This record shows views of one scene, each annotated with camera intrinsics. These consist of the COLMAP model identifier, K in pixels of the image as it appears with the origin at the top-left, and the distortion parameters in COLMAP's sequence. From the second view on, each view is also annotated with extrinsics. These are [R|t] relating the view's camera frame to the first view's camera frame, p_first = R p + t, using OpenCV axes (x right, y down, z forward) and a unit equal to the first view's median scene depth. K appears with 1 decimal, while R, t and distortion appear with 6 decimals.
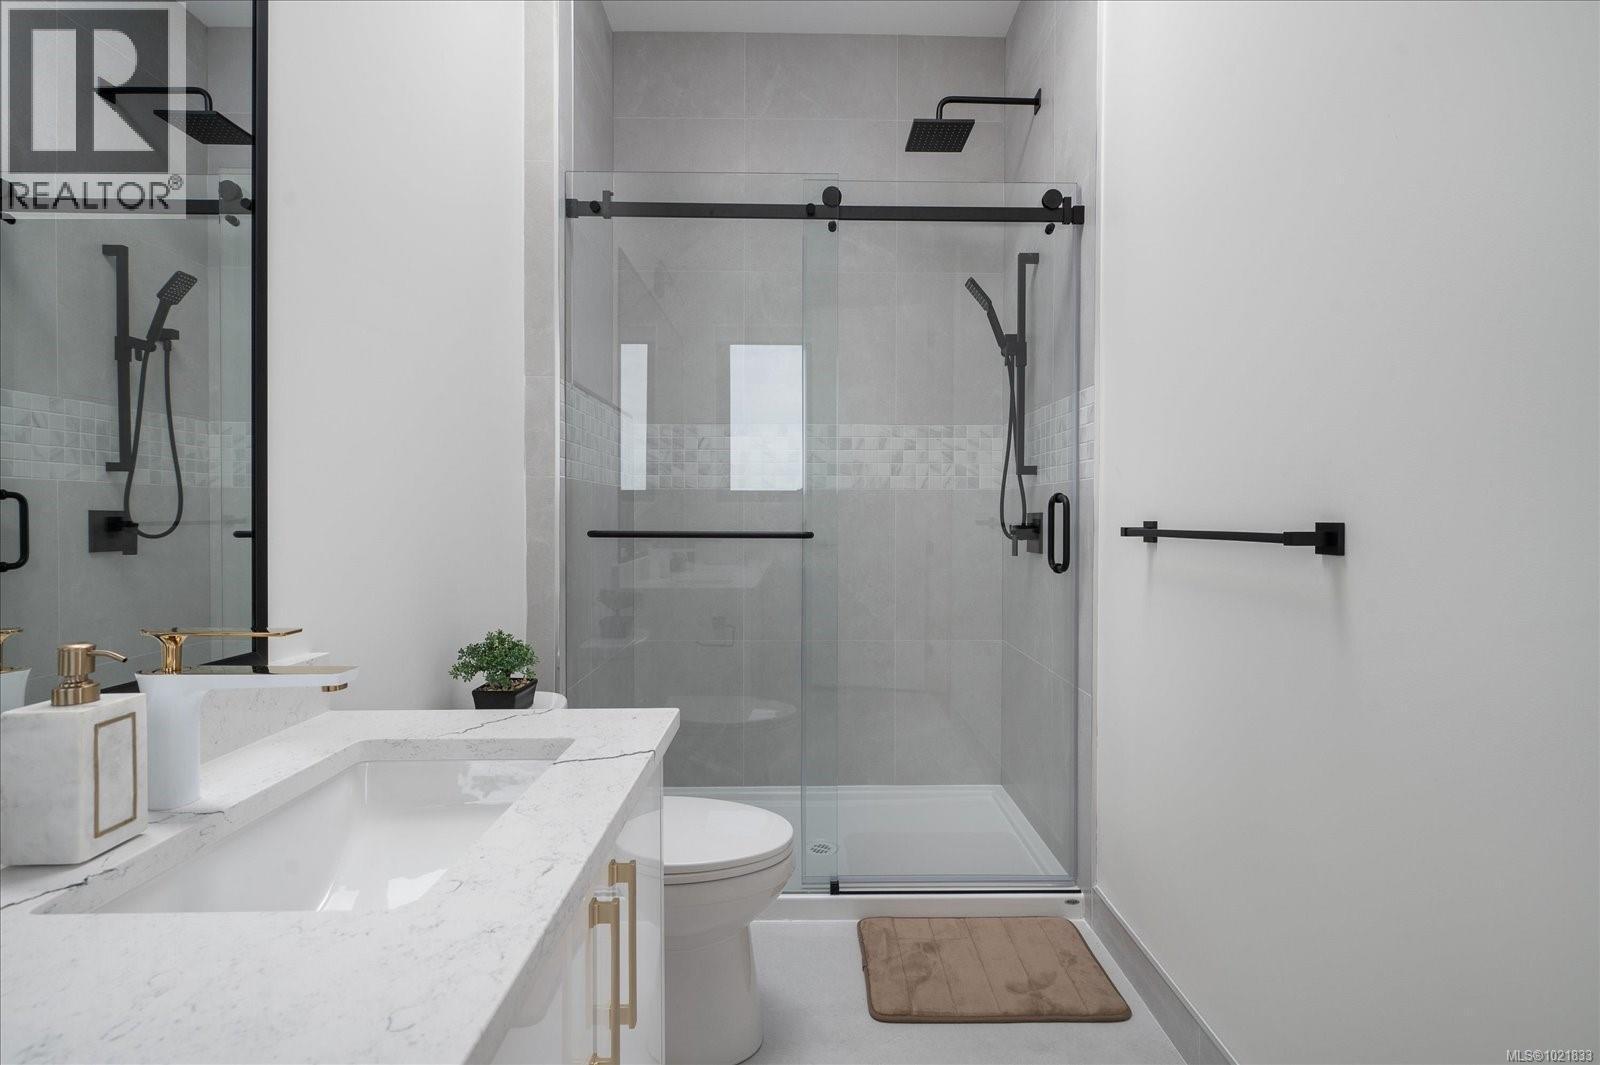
lens RADIAL K [[743.9, 0, 796.2], [0, 743.9, 529.1], [0, 0, 1]] dist [-0.011577, -0.000165]
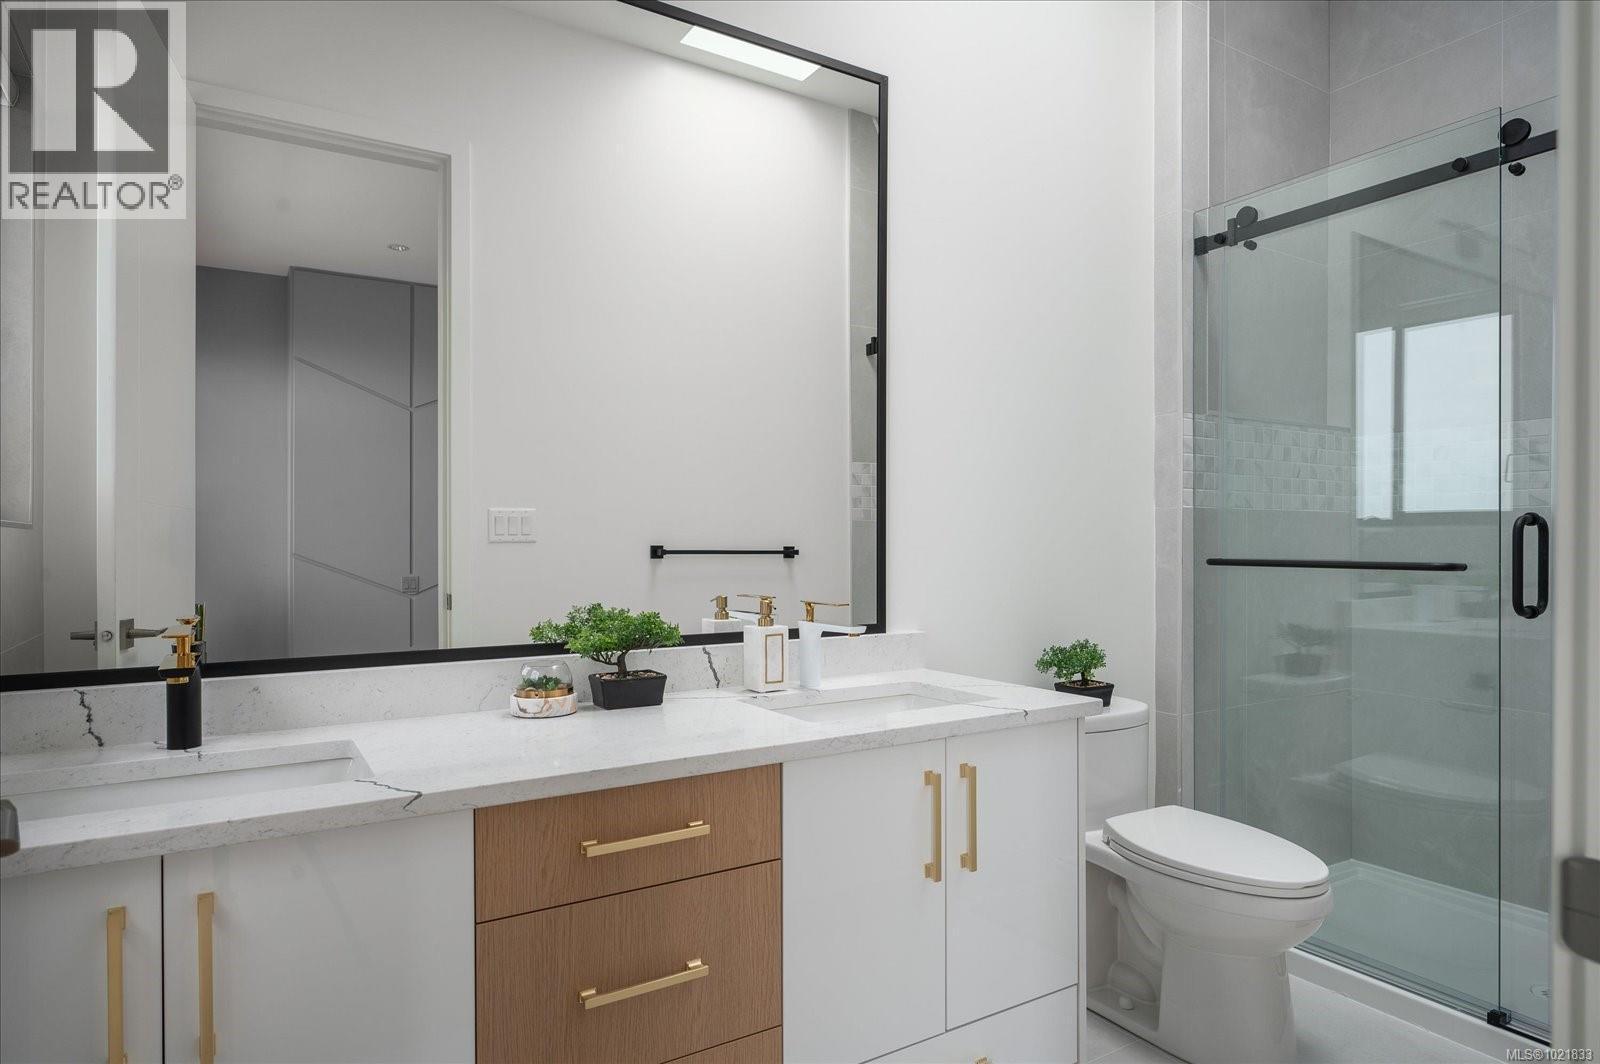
lens RADIAL K [[874.5, 0, 797.0], [0, 874.5, 540.8], [0, 0, 1]] dist [-0.002549, -0.000125]
pose [[0.528904, -0.006804, -0.848654, 0.445694], [-0.010584, 0.999837, -0.014612, 0.001985], [0.848616, 0.016711, 0.528746, -0.119586]]
